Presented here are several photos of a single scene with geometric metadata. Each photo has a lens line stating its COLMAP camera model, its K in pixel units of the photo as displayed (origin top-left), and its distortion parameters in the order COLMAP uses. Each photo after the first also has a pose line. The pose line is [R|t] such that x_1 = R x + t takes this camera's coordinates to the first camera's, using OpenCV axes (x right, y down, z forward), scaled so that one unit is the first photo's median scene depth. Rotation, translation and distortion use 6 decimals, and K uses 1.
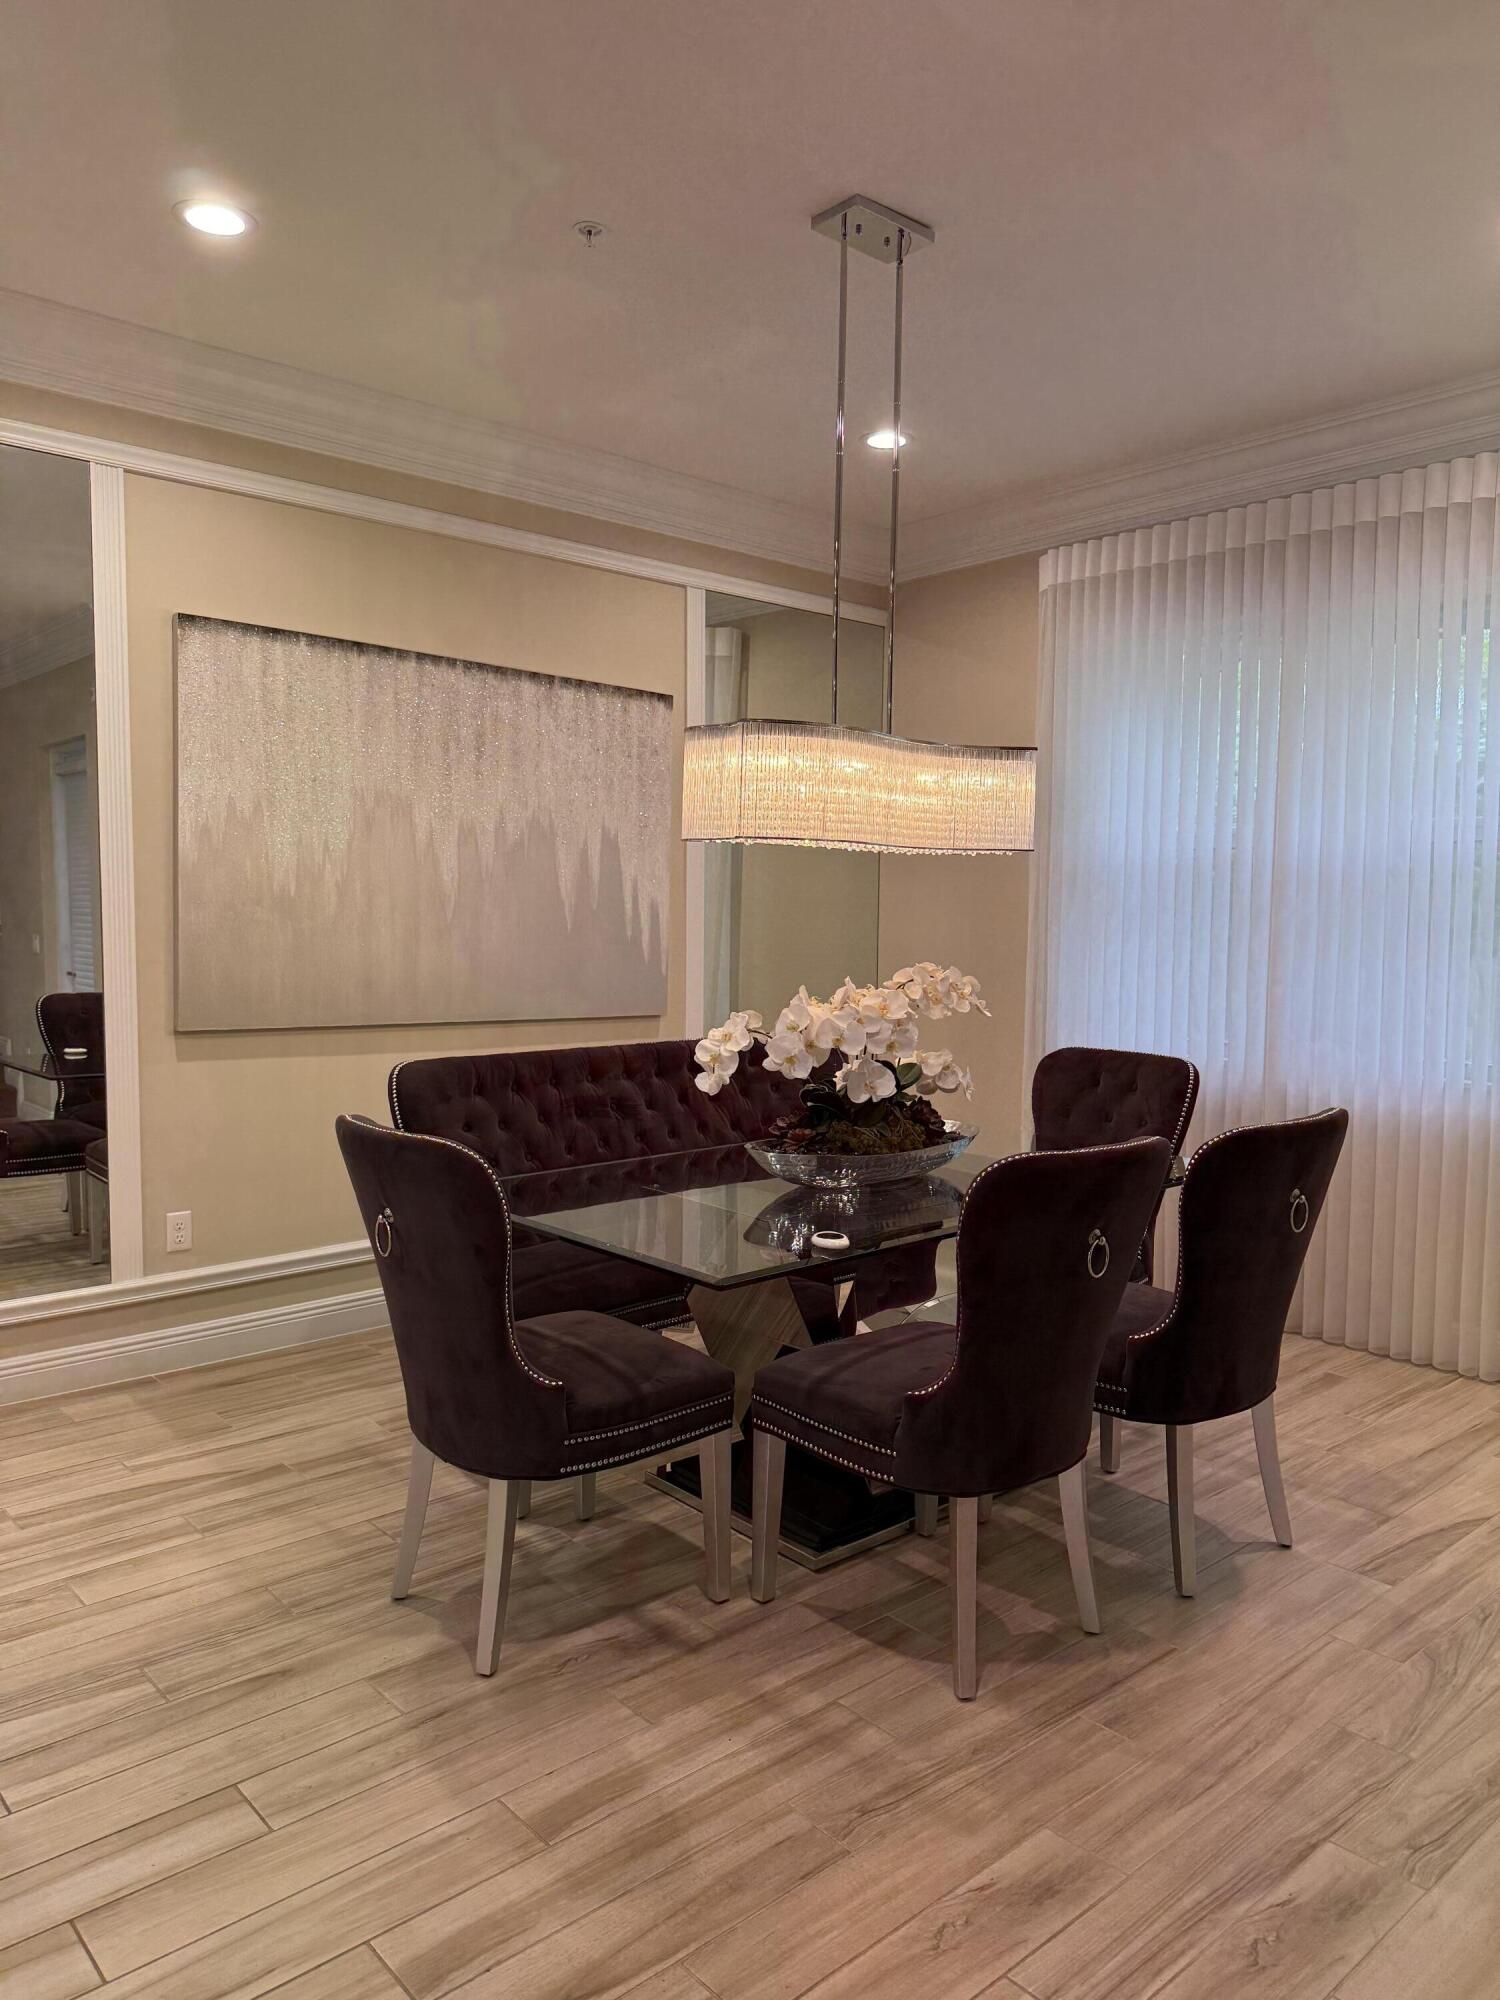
lens RADIAL K [[1413.4, 0, 734.1], [0, 1413.4, 1016.2], [0, 0, 1]] dist [0.046818, -0.052158]
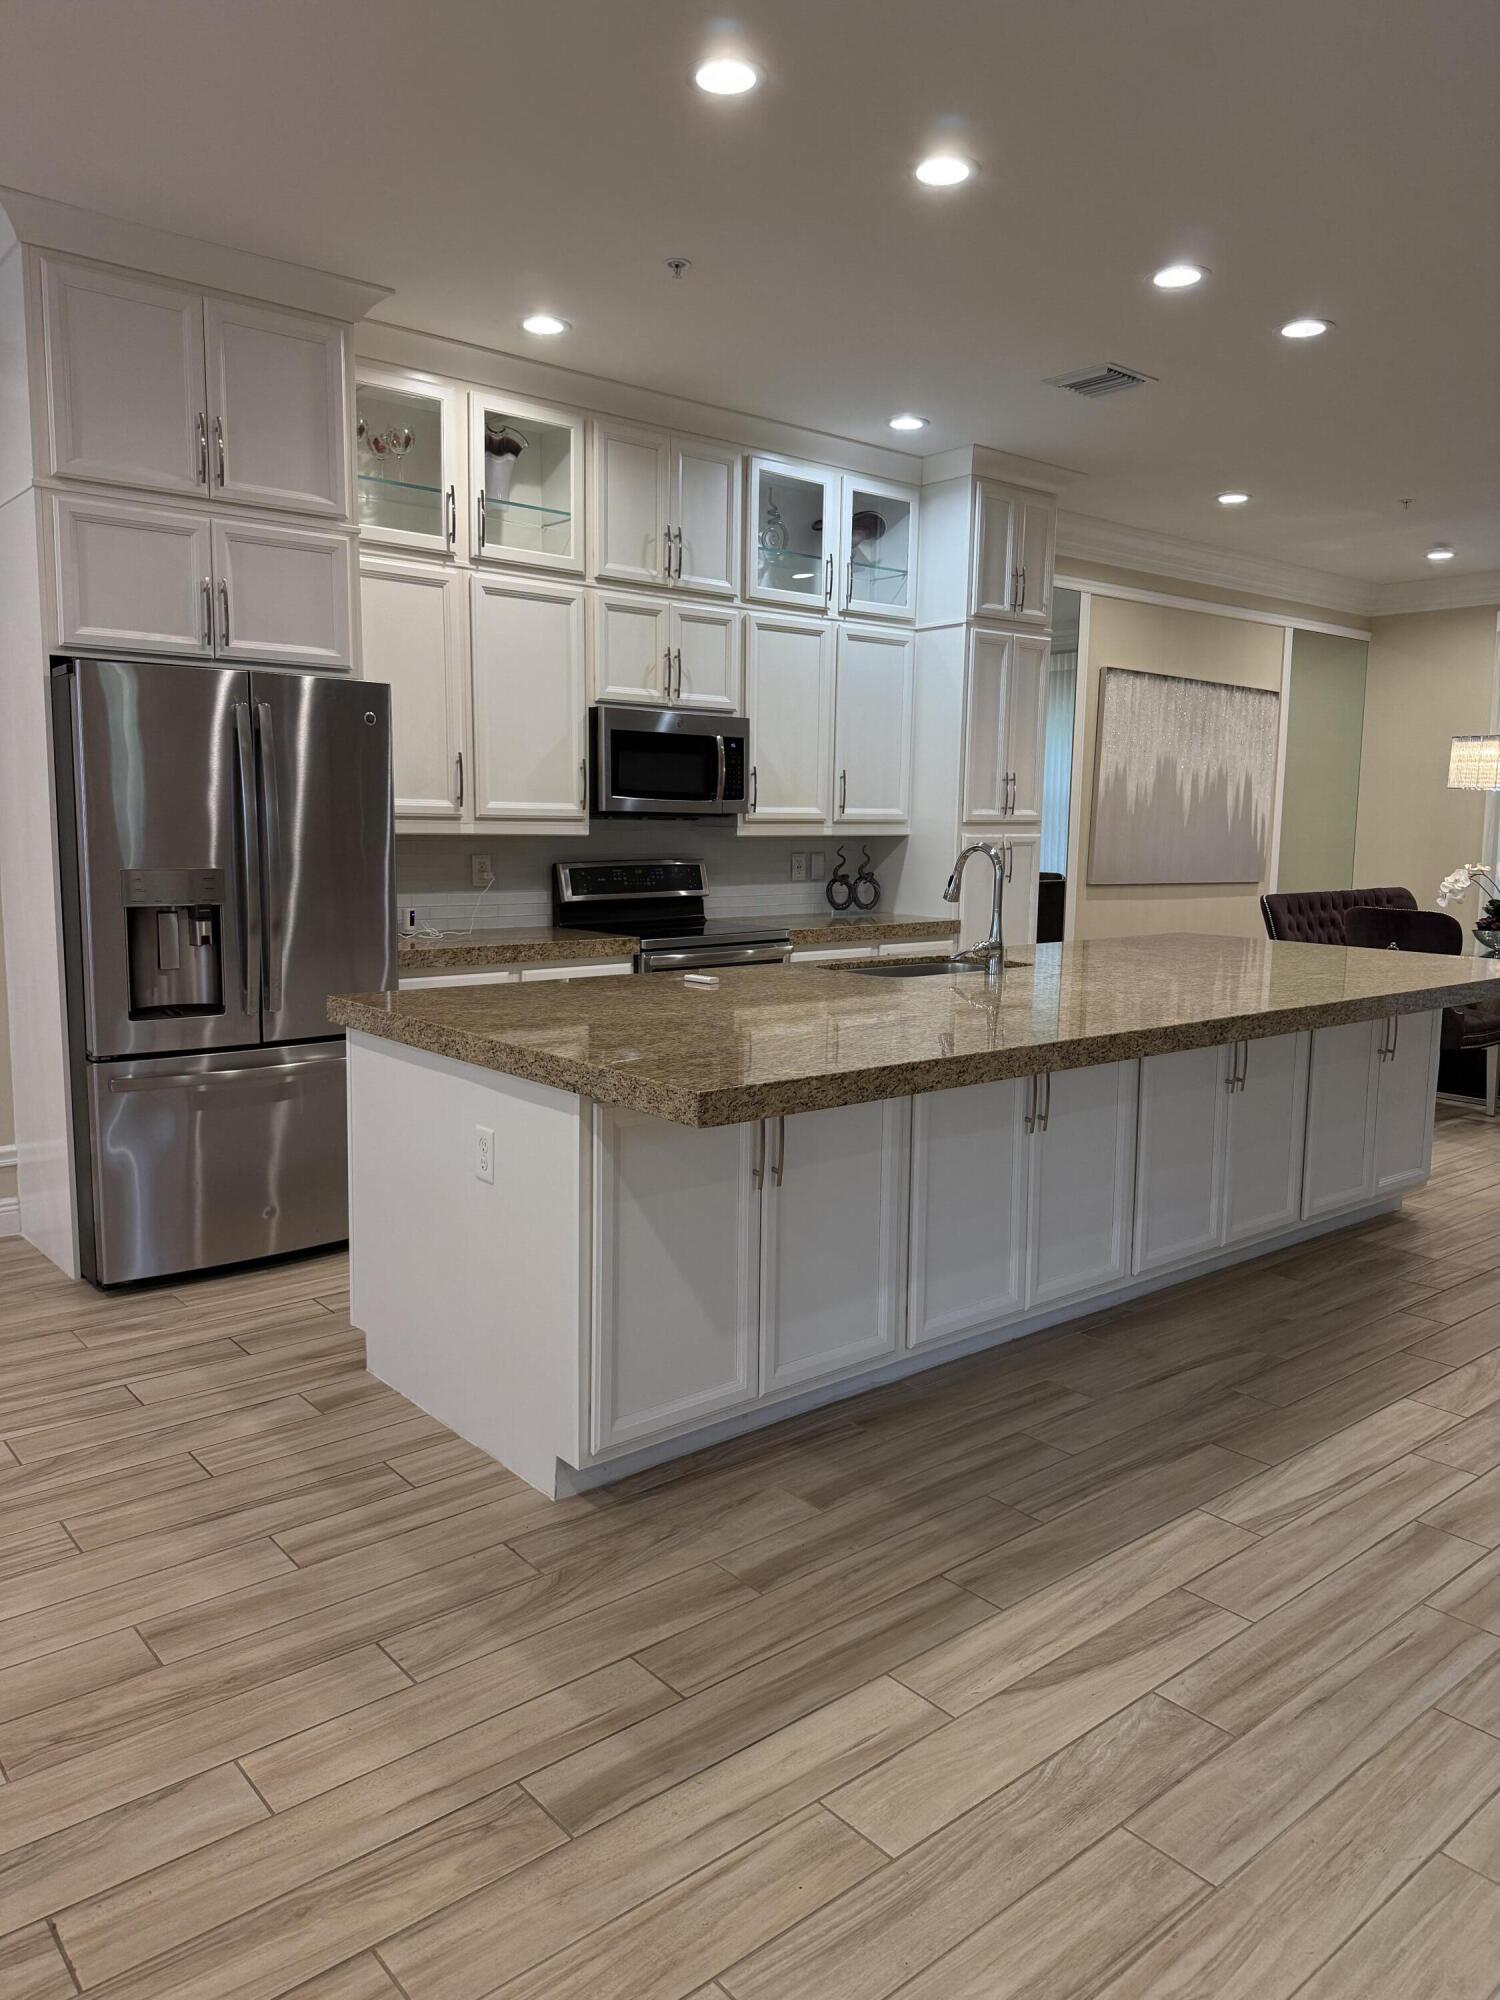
lens RADIAL K [[1413.4, 0, 753.1], [0, 1413.4, 992.9], [0, 0, 1]] dist [0.046818, -0.052158]
pose [[0.999623, -0.001374, -0.027407, -0.781291], [0.002475, 0.999189, 0.040180, 0.076437], [0.027330, -0.040233, 0.998816, -0.906264]]
